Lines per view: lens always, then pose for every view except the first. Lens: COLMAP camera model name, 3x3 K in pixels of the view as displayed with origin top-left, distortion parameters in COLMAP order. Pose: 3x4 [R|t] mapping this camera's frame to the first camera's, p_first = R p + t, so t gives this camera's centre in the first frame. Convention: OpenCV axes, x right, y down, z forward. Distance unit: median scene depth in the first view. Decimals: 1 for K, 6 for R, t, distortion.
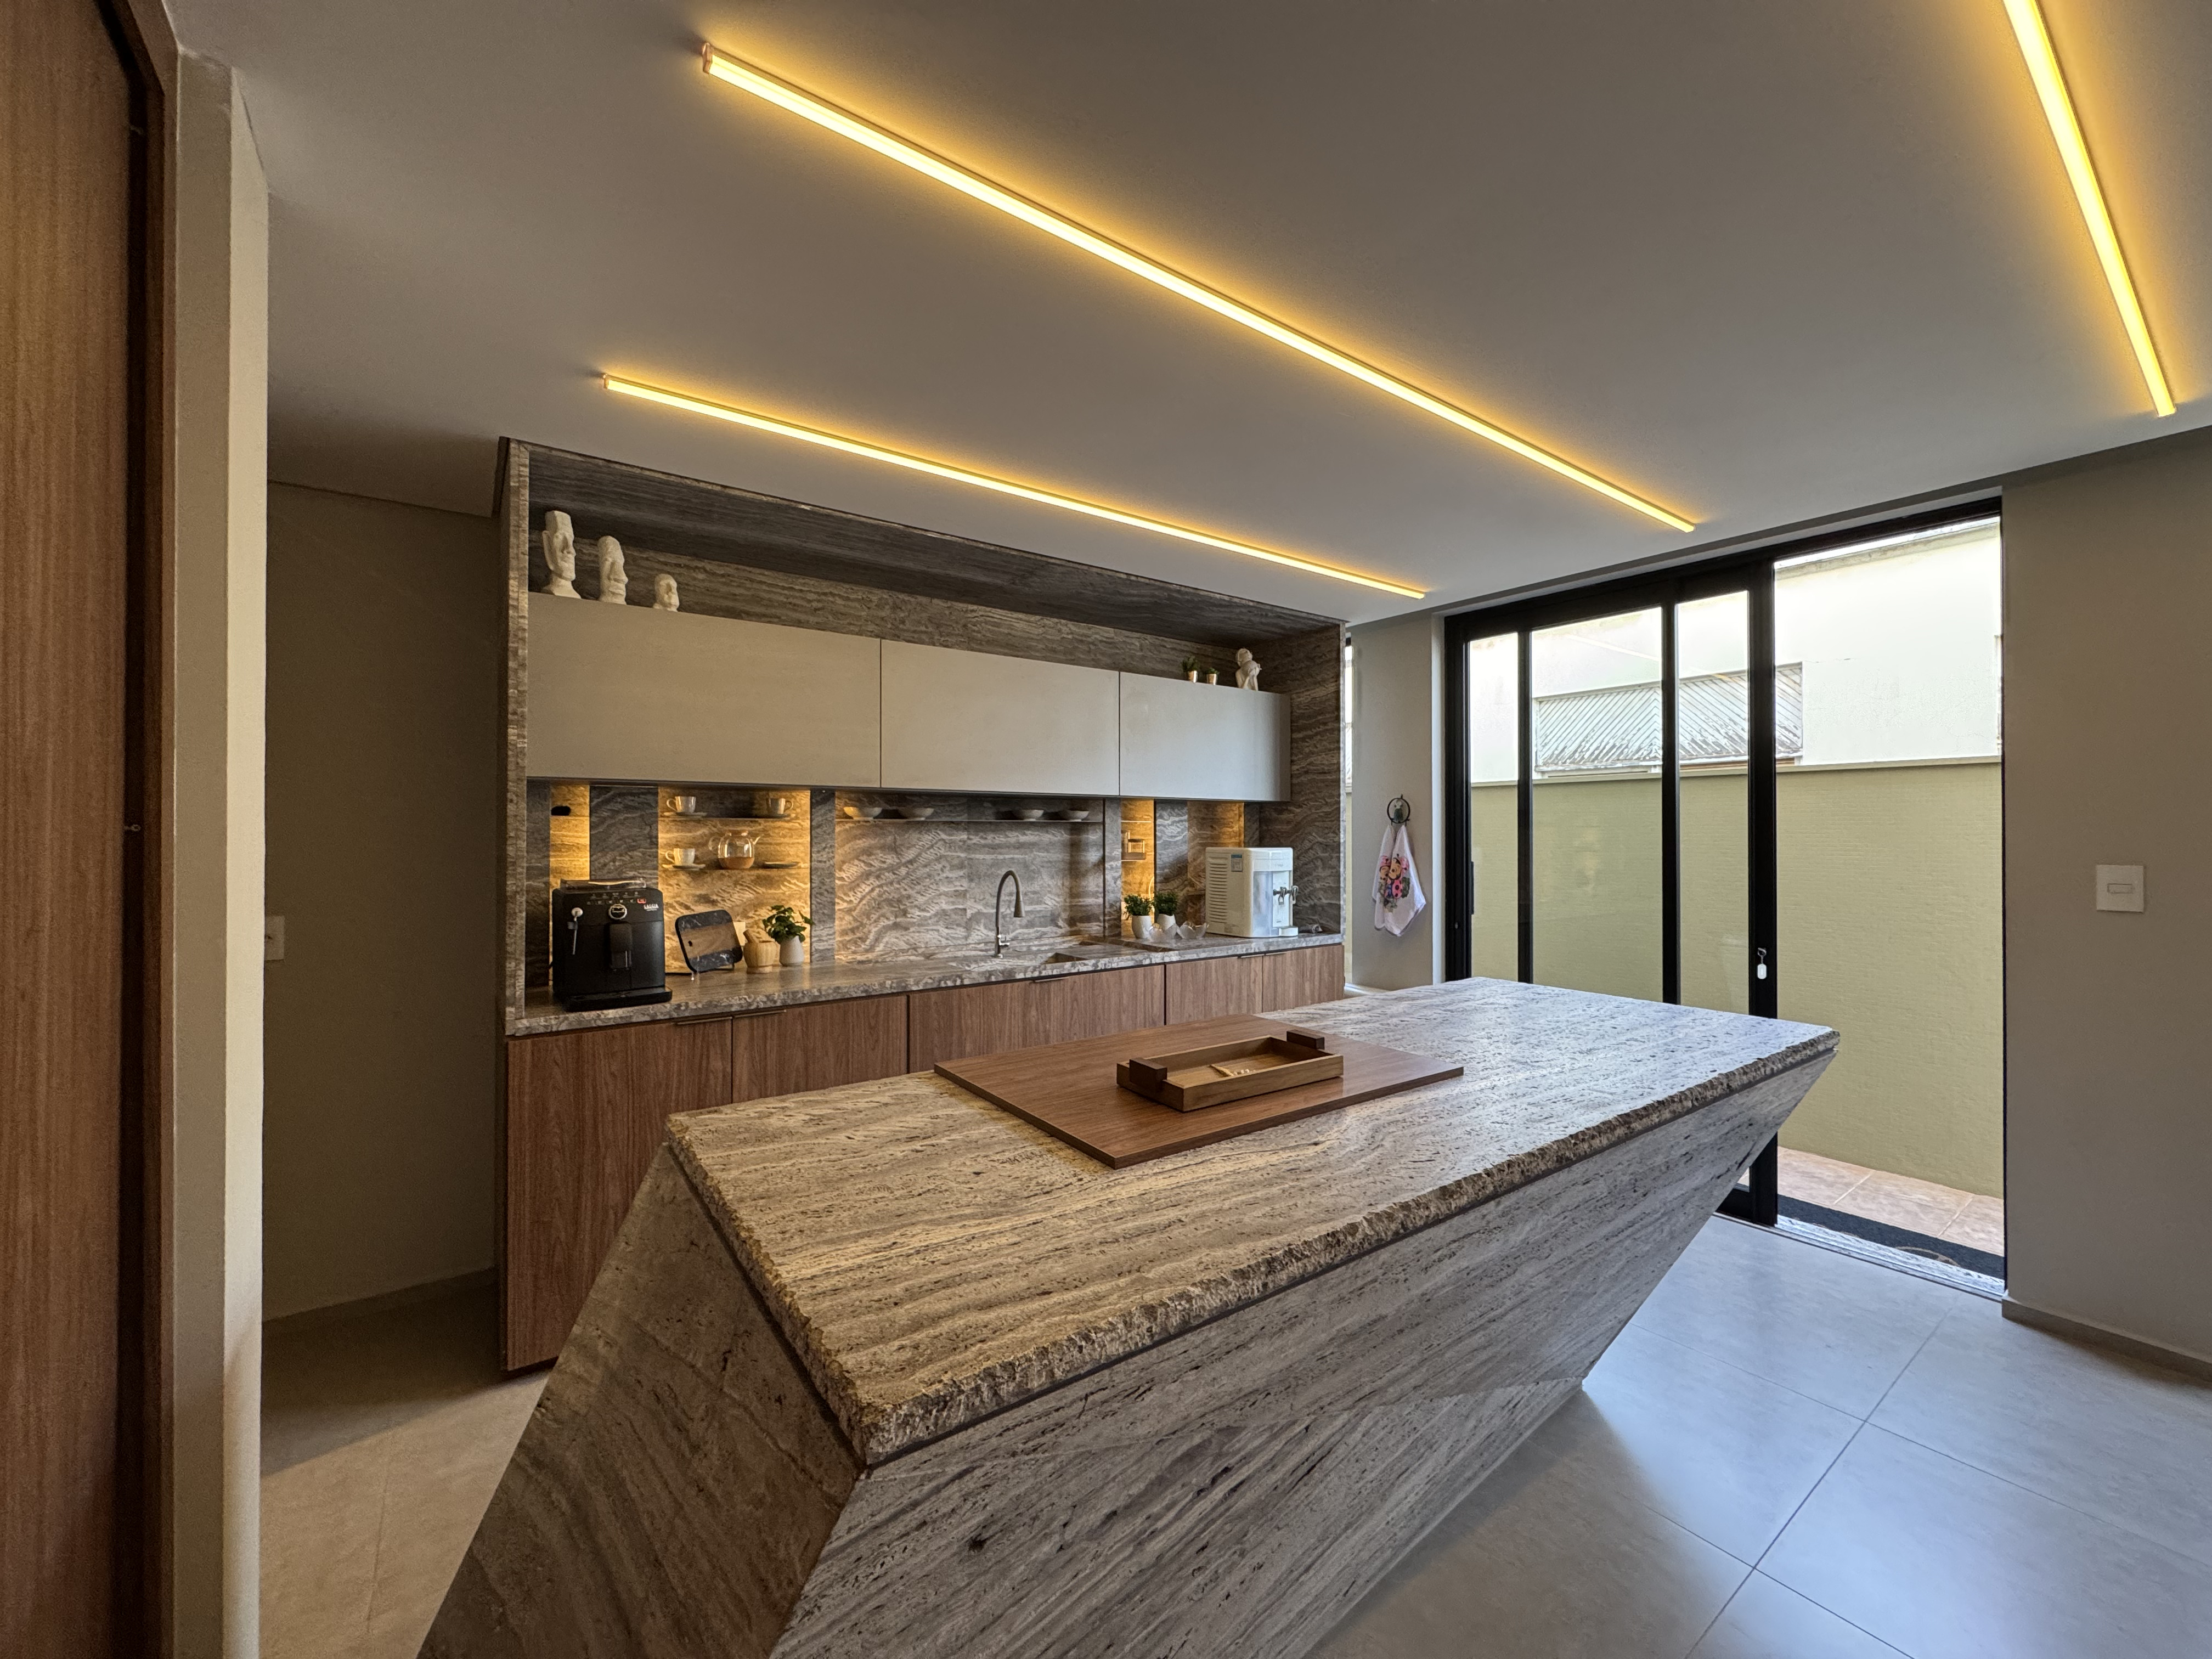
lens RADIAL K [[881.1, 0, 1106.0], [0, 881.1, 829.5], [0, 0, 1]] dist [-0.009809, 0.000247]
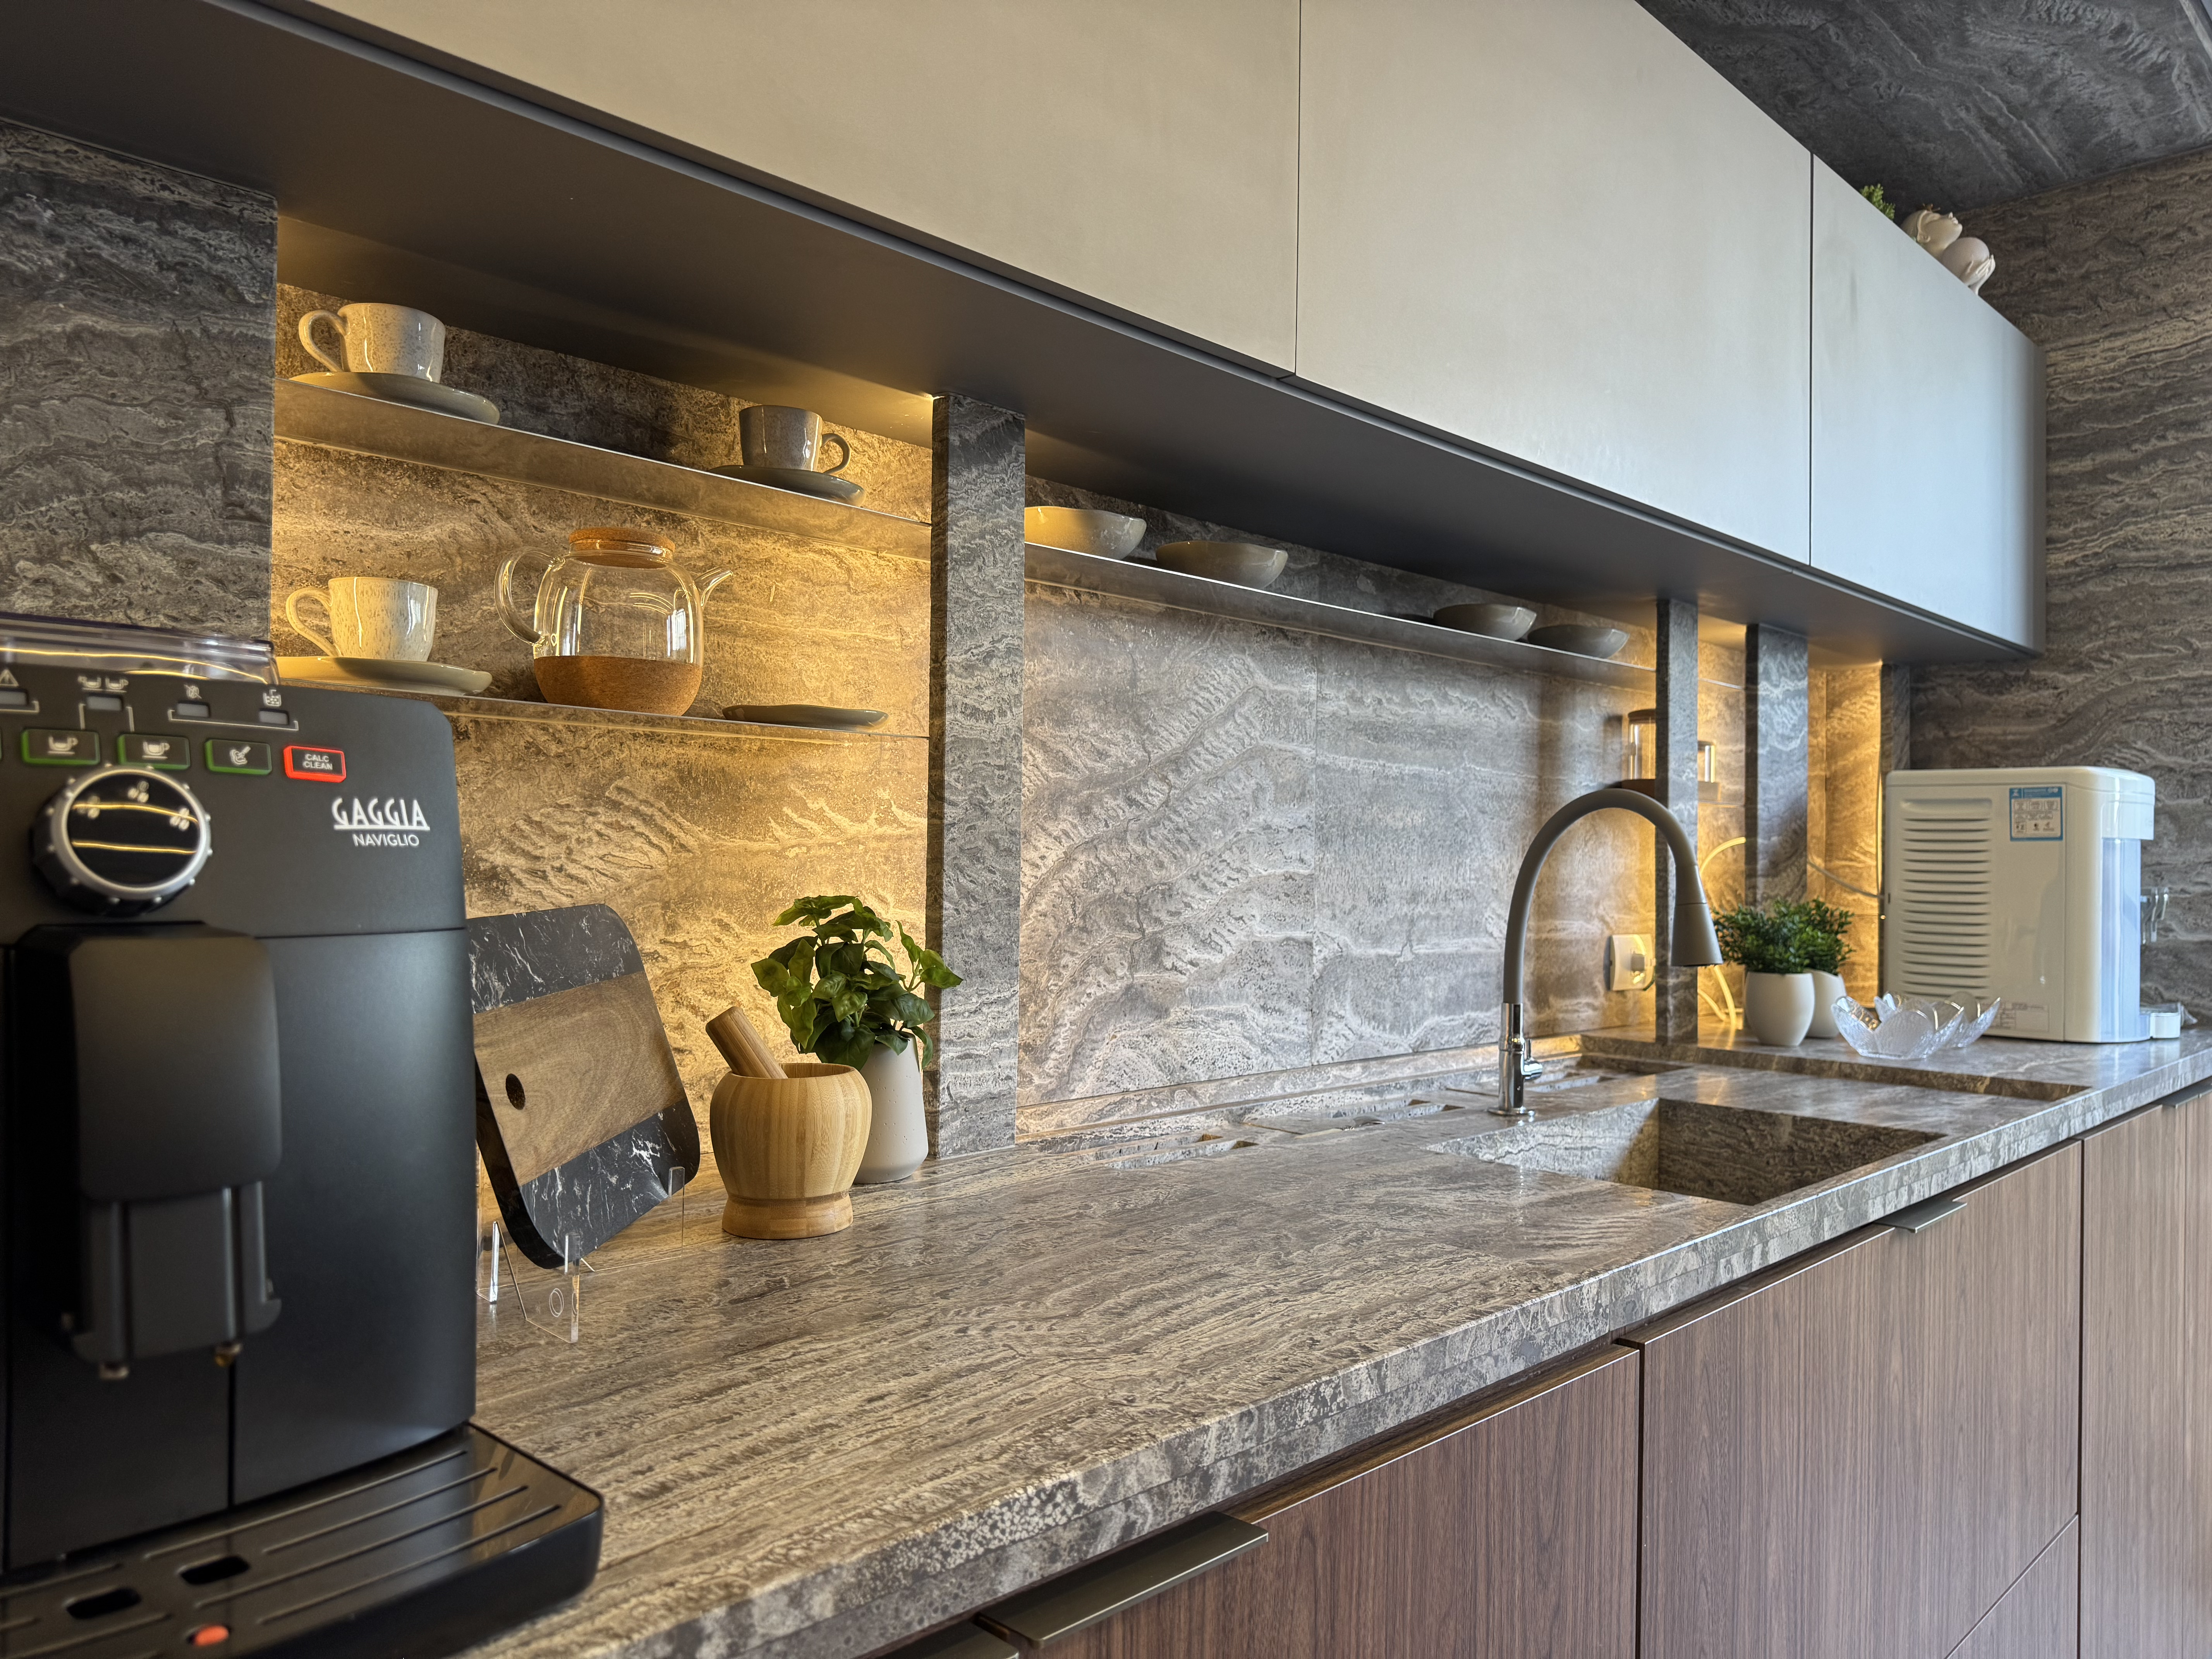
lens RADIAL K [[1552.0, 0, 1096.6], [0, 1552.0, 837.4], [0, 0, 1]] dist [0.121321, -0.165972]
pose [[0.987699, 0.016816, 0.155459, -0.315174], [-0.015499, 0.999833, -0.009682, 0.064135], [-0.155596, 0.007154, 0.987795, 0.529549]]
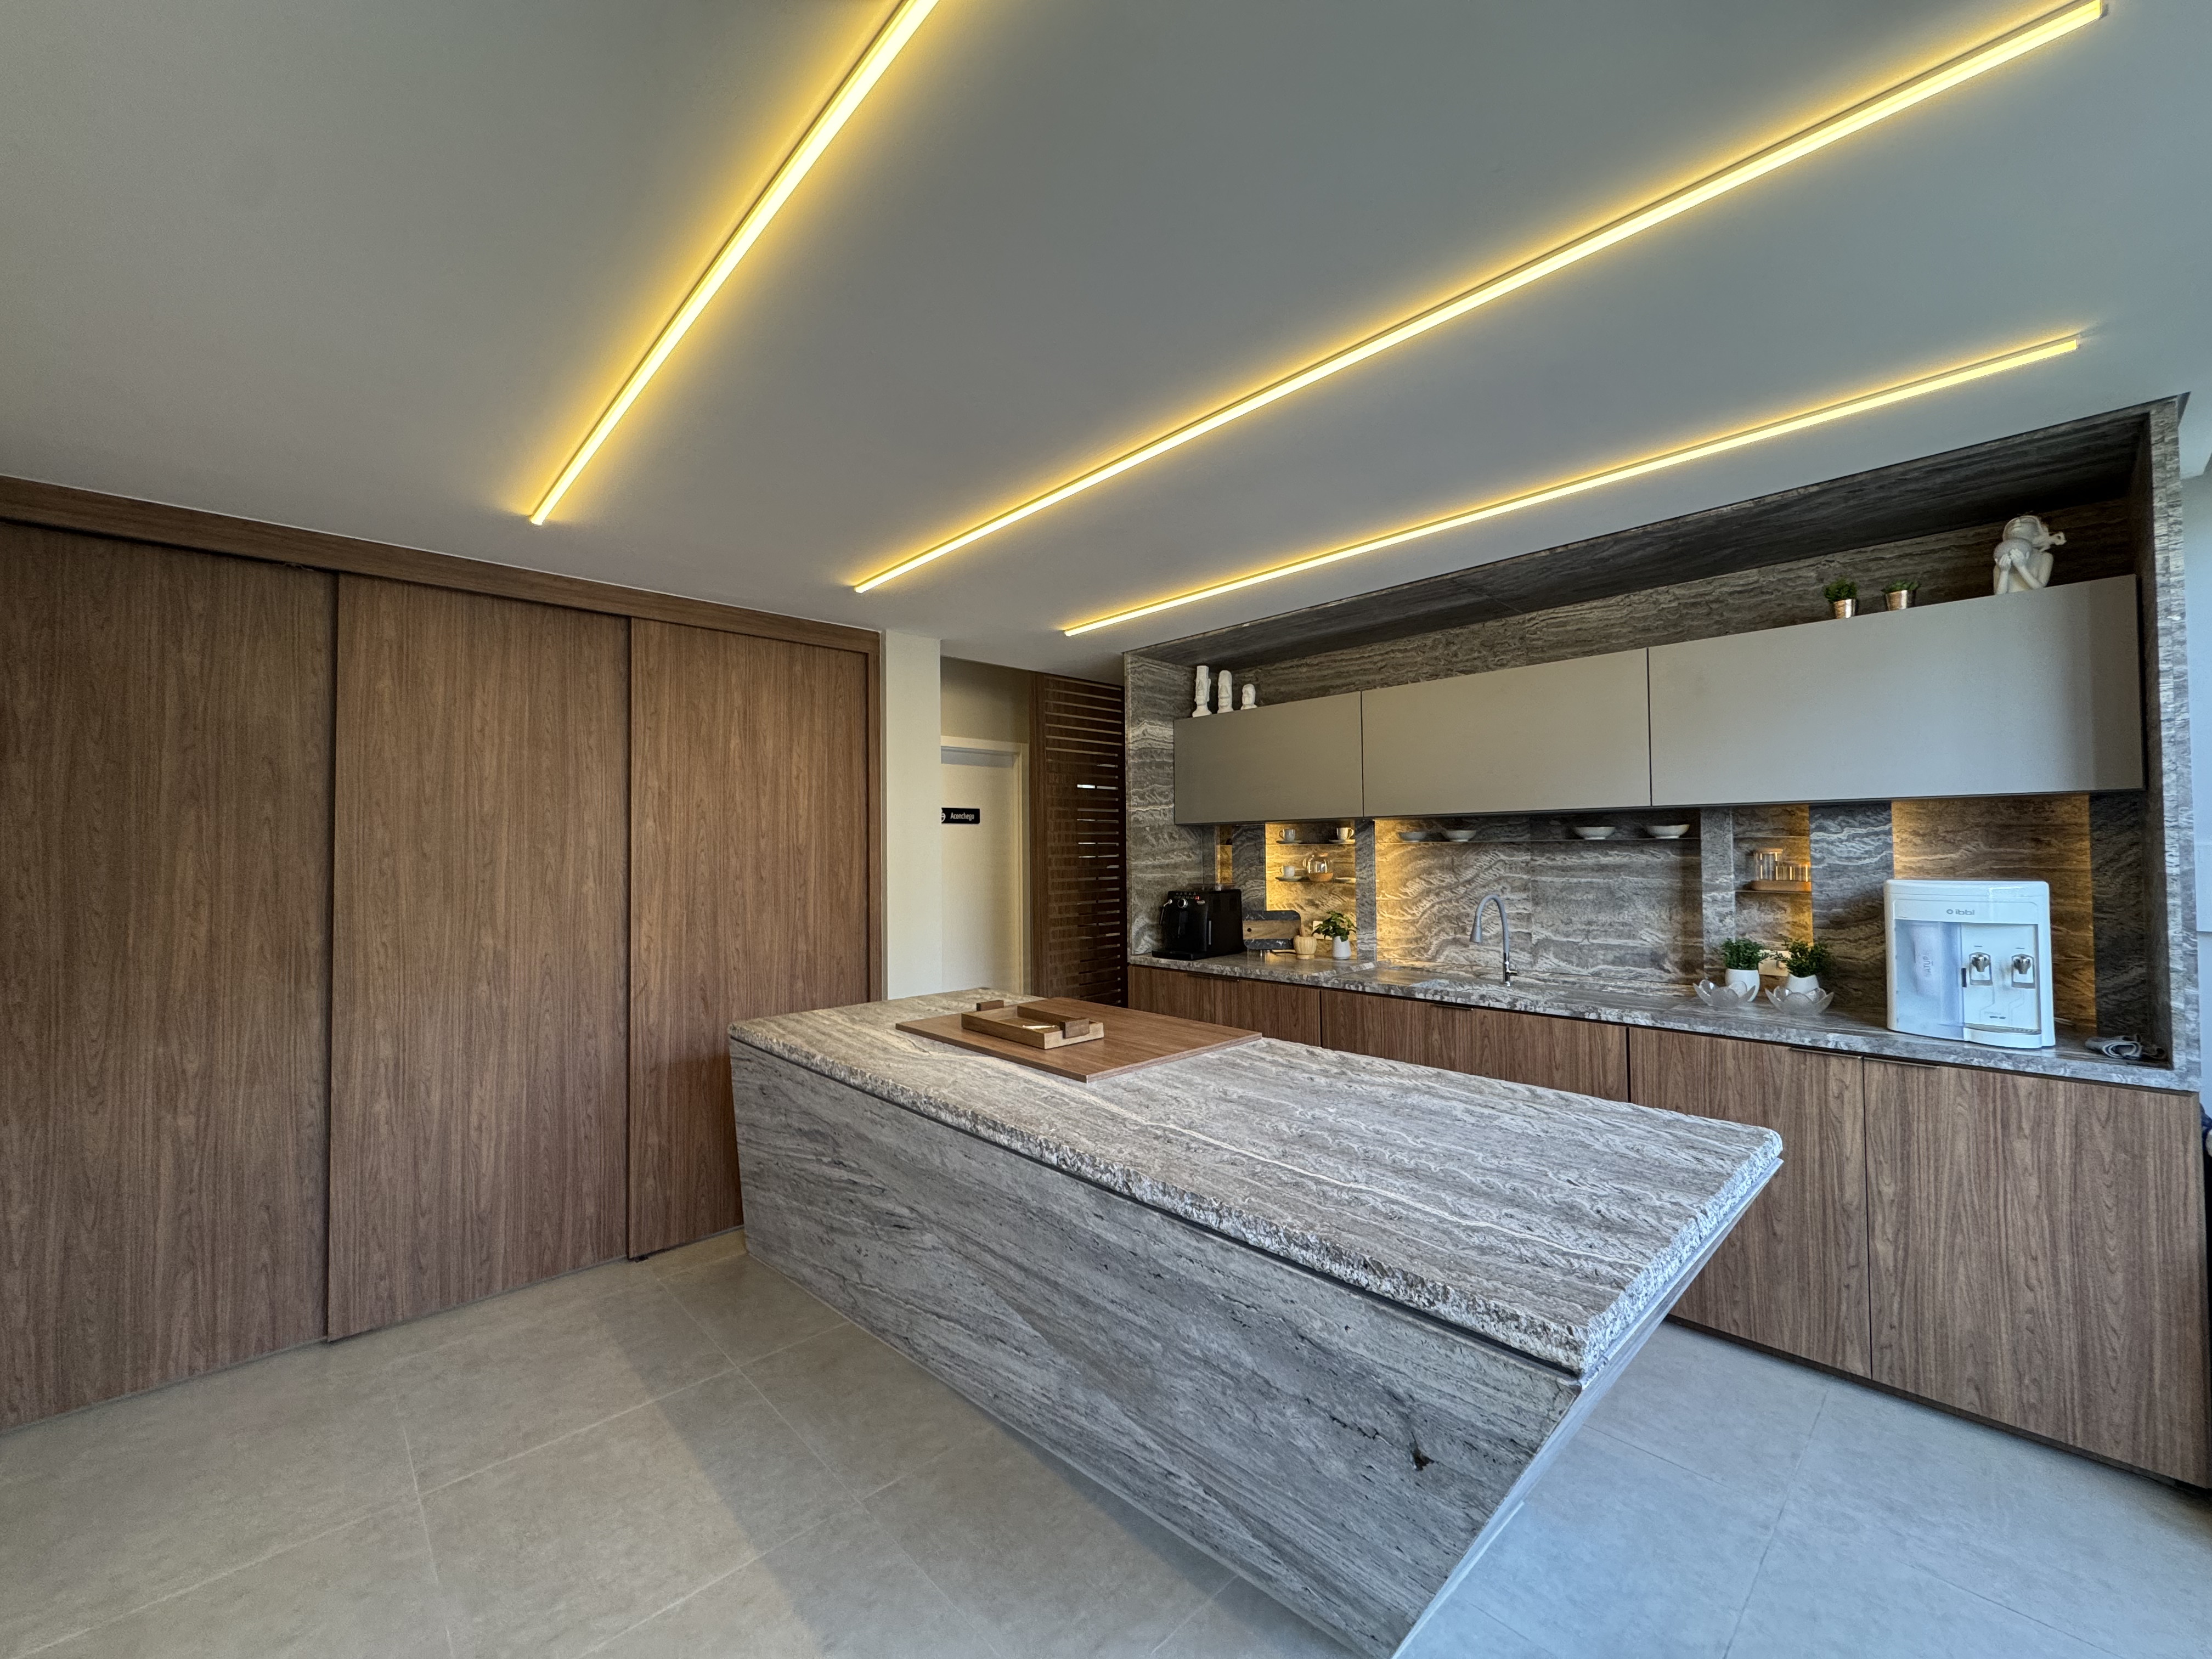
lens RADIAL K [[881.1, 0, 1106.0], [0, 881.1, 829.5], [0, 0, 1]] dist [-0.009809, 0.000247]
pose [[0.123138, -0.023002, -0.992123, 0.751205], [0.016090, 0.999646, -0.021179, -0.009787], [0.992259, -0.013356, 0.123464, 0.441044]]
